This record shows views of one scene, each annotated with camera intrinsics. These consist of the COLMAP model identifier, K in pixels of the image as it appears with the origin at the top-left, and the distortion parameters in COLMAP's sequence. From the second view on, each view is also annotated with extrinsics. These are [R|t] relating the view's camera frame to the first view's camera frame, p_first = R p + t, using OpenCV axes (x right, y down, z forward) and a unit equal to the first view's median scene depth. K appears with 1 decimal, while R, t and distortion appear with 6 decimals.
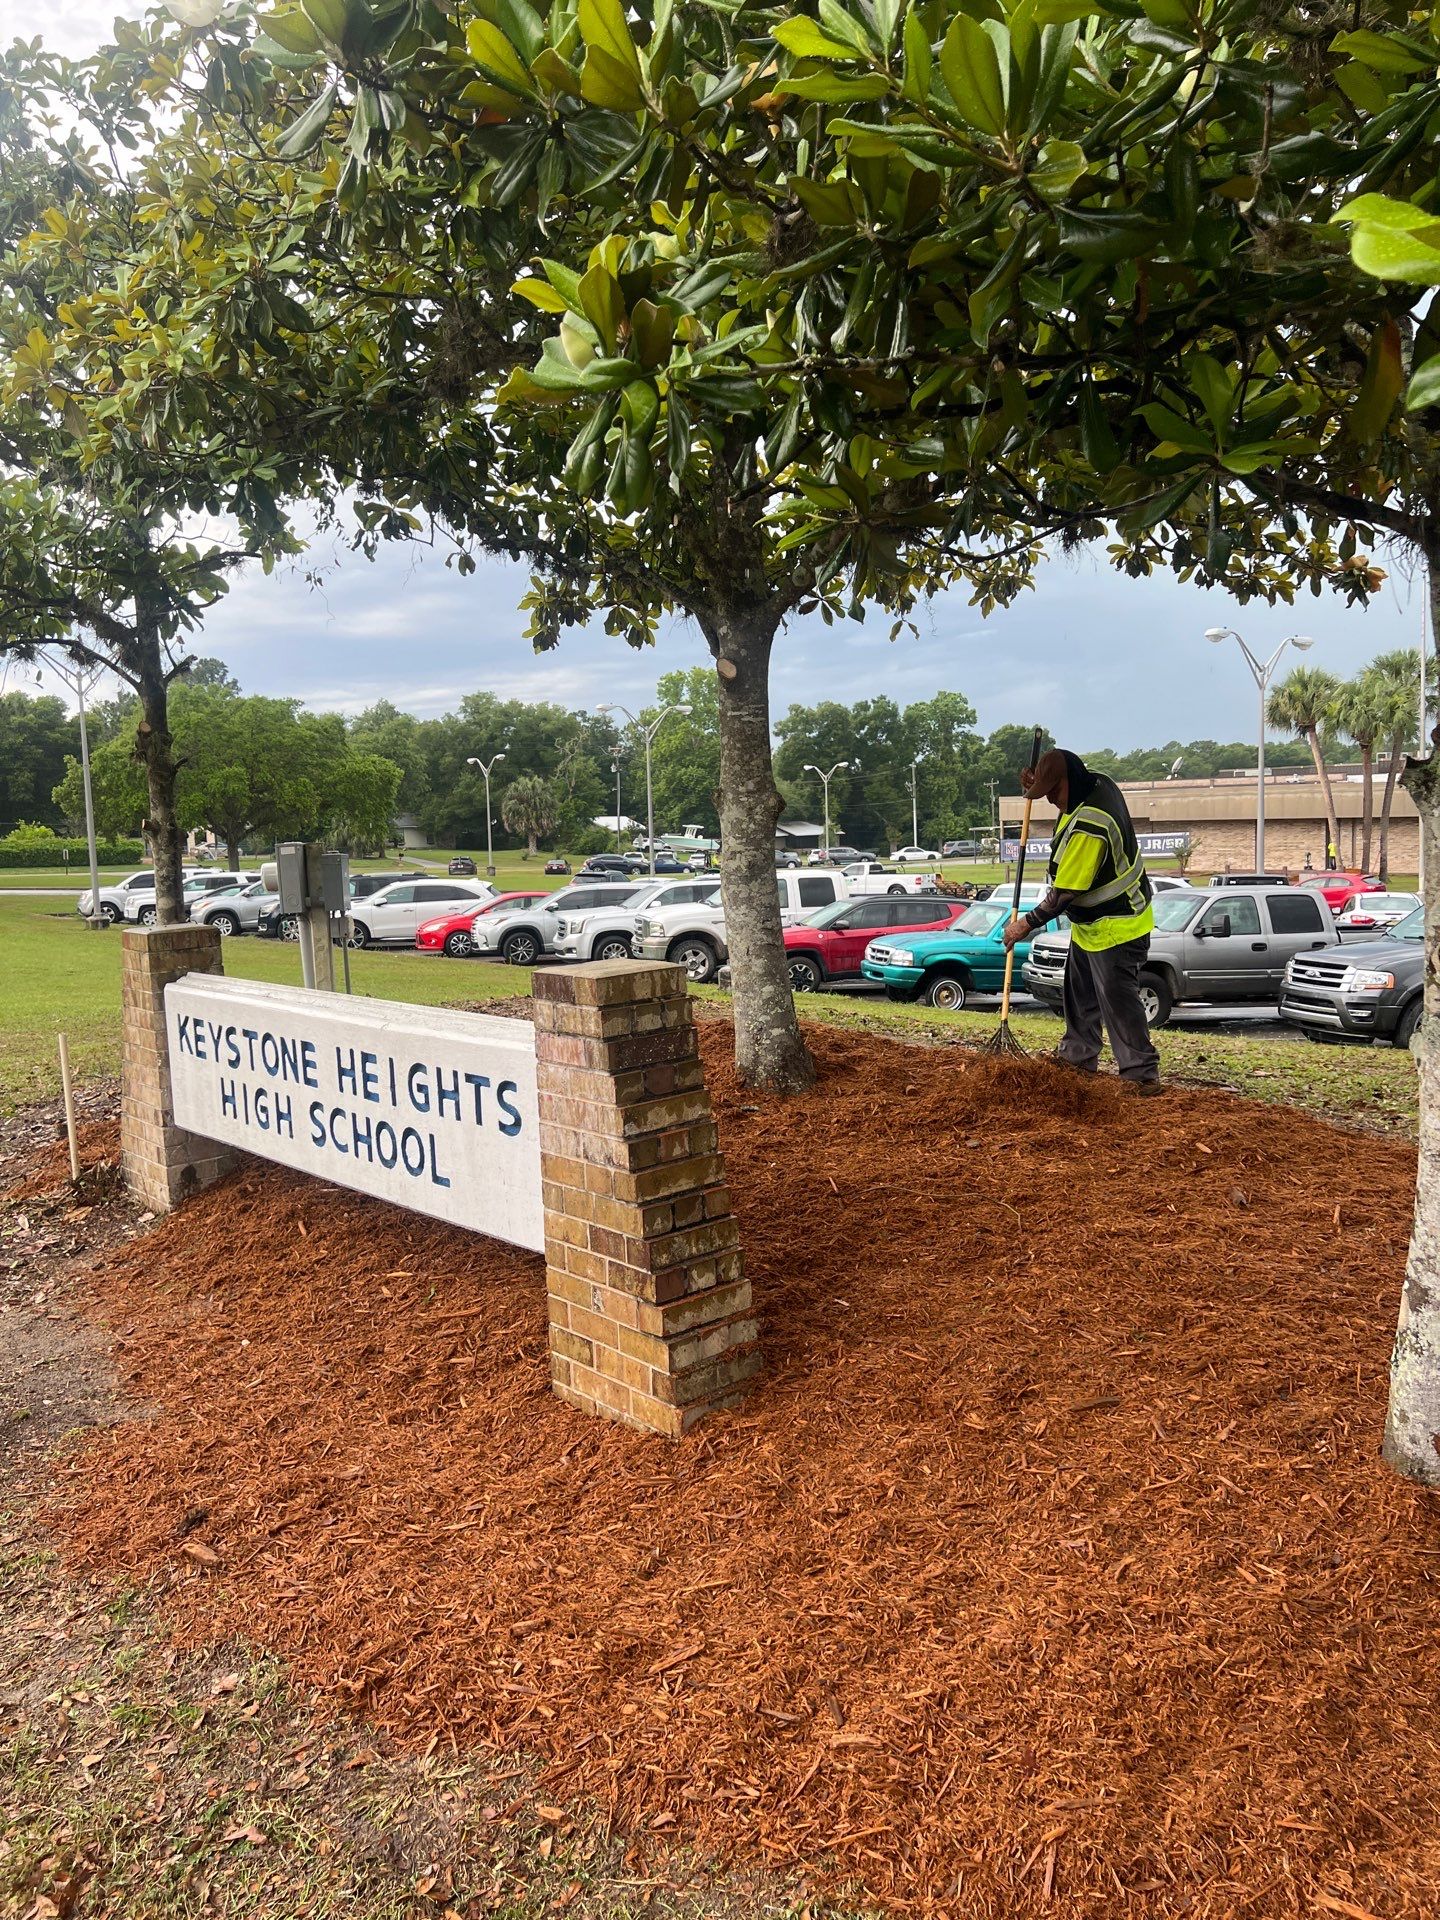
lens RADIAL K [[1431.7, 0, 726.6], [0, 1431.7, 943.1], [0, 0, 1]] dist [0.131918, -0.281783]
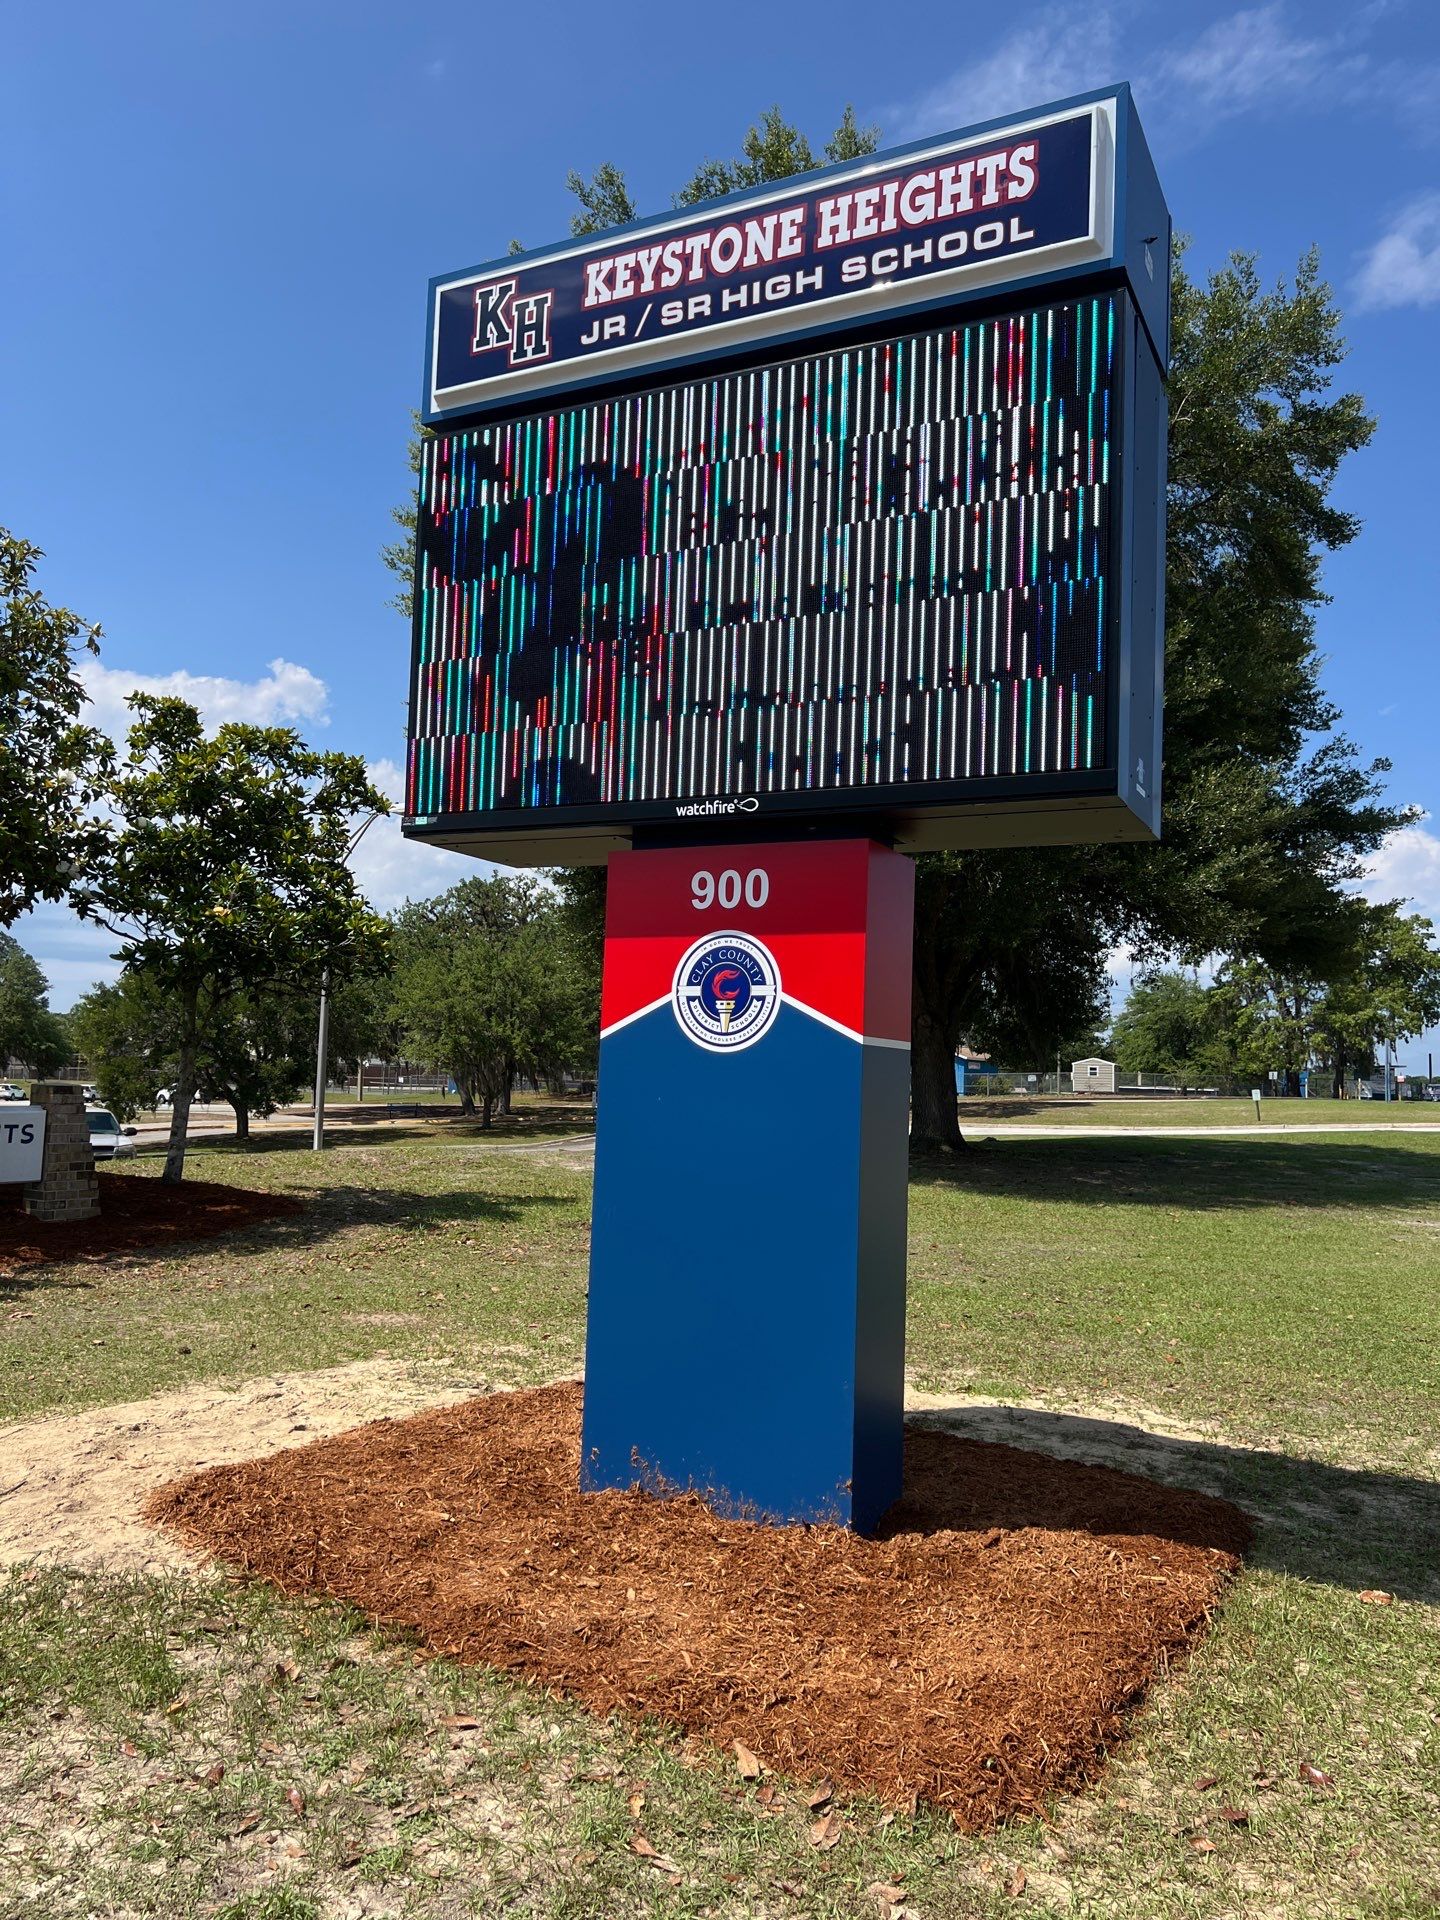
lens RADIAL K [[1437.3, 0, 716.7], [0, 1437.3, 968.9], [0, 0, 1]] dist [0.052212, -0.059709]
pose [[-0.323841, 0.093119, 0.941518, -0.535938], [0.065161, 0.994977, -0.075993, 0.015045], [-0.943865, 0.036741, -0.328282, 0.098769]]
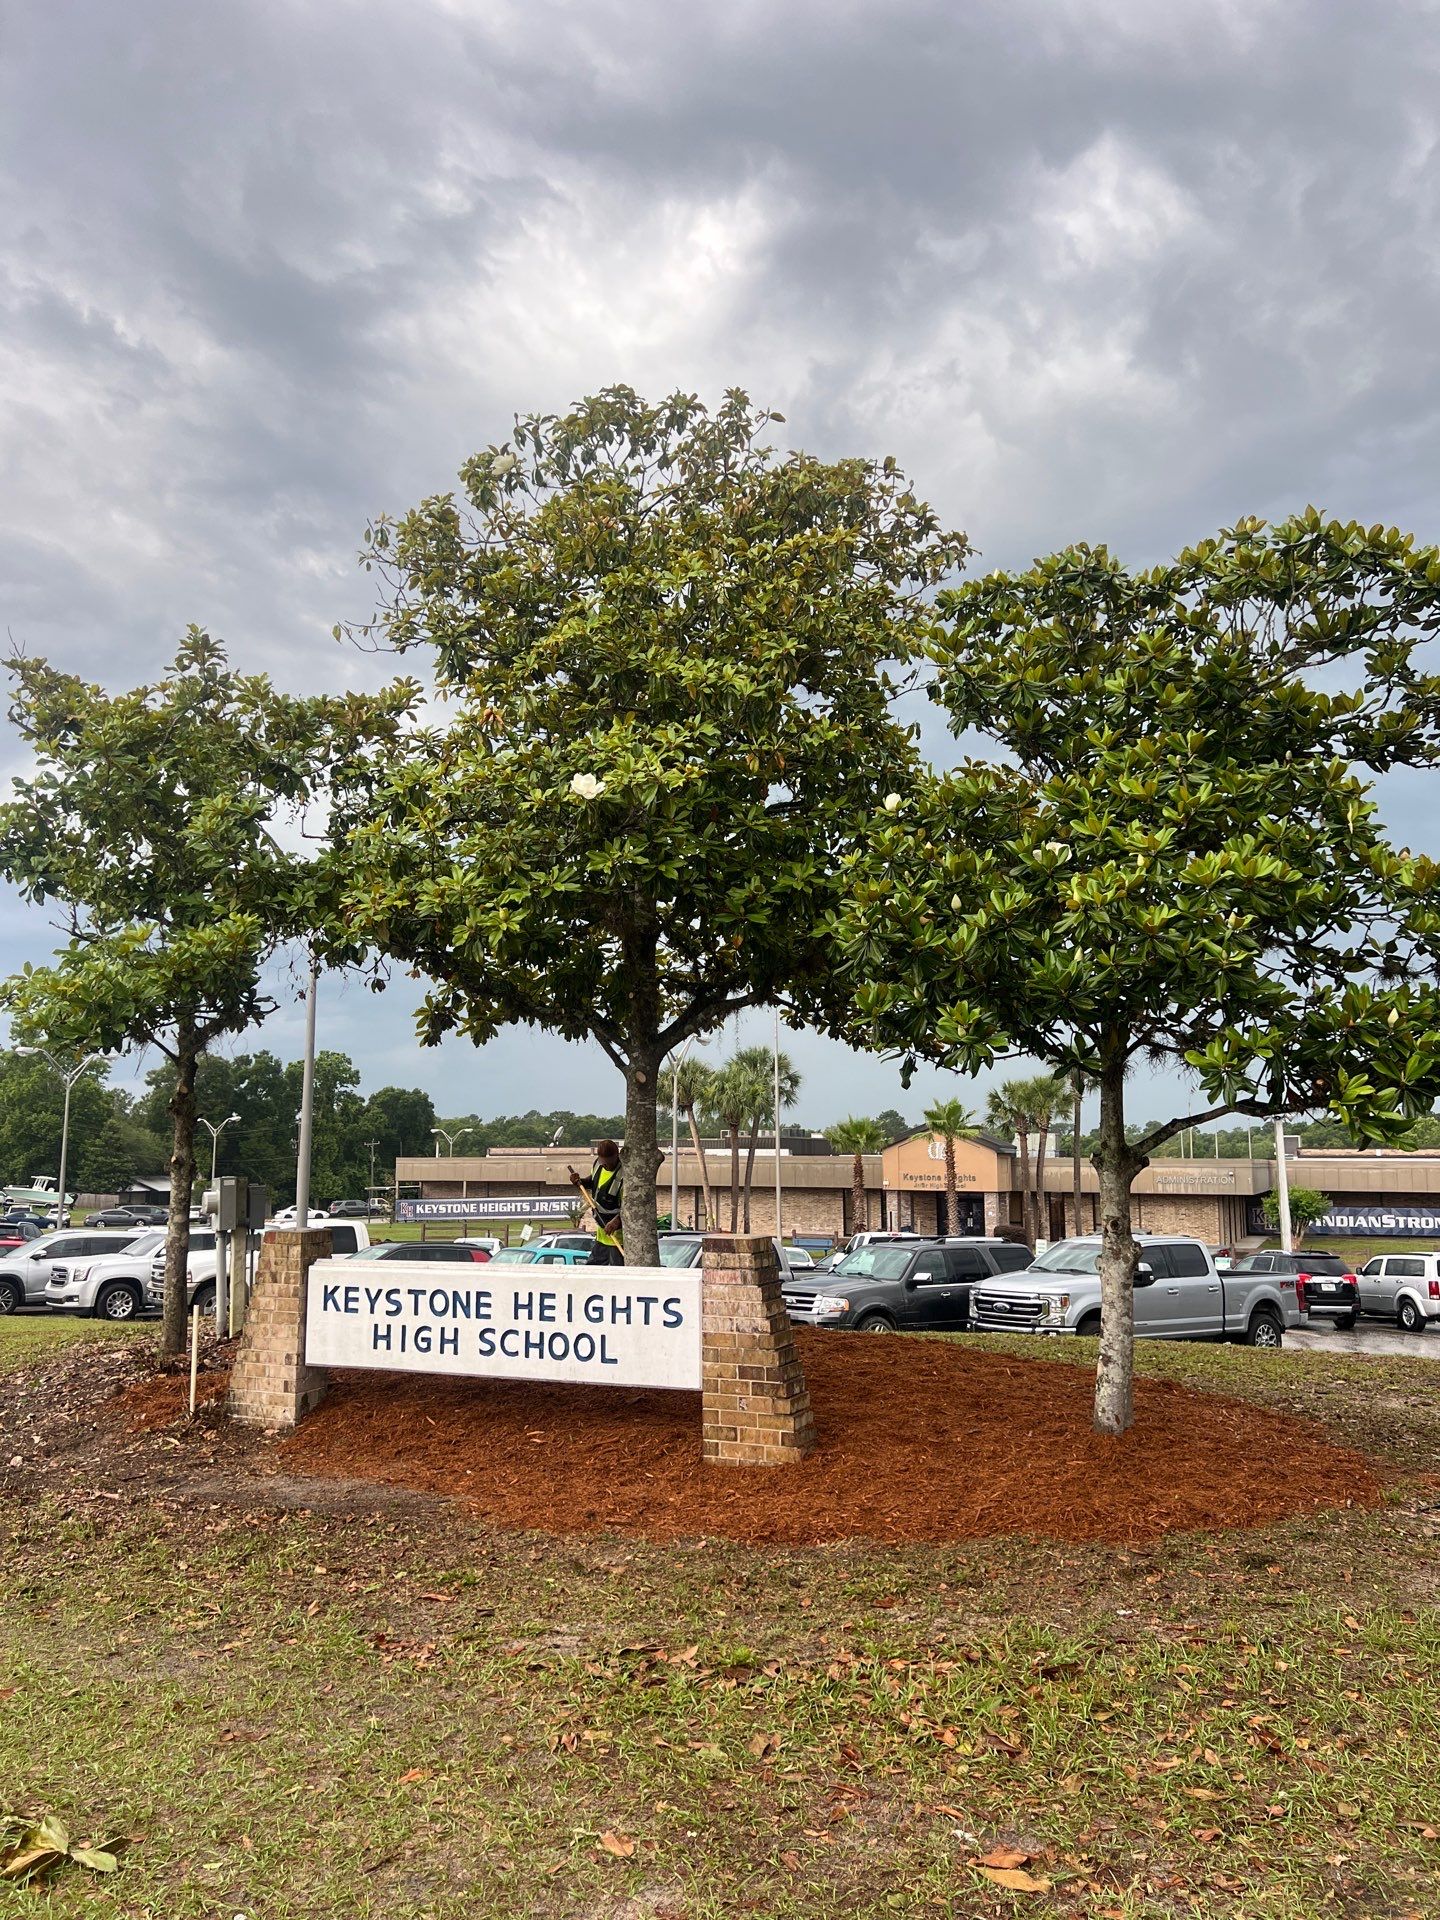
lens RADIAL K [[1430.0, 0, 712.1], [0, 1430.0, 964.5], [0, 0, 1]] dist [0.147659, -0.358330]
pose [[0.909755, 0.089673, 0.405345, -0.145791], [0.007093, 0.972892, -0.231150, 0.016814], [-0.415085, 0.213165, 0.884458, -0.131262]]
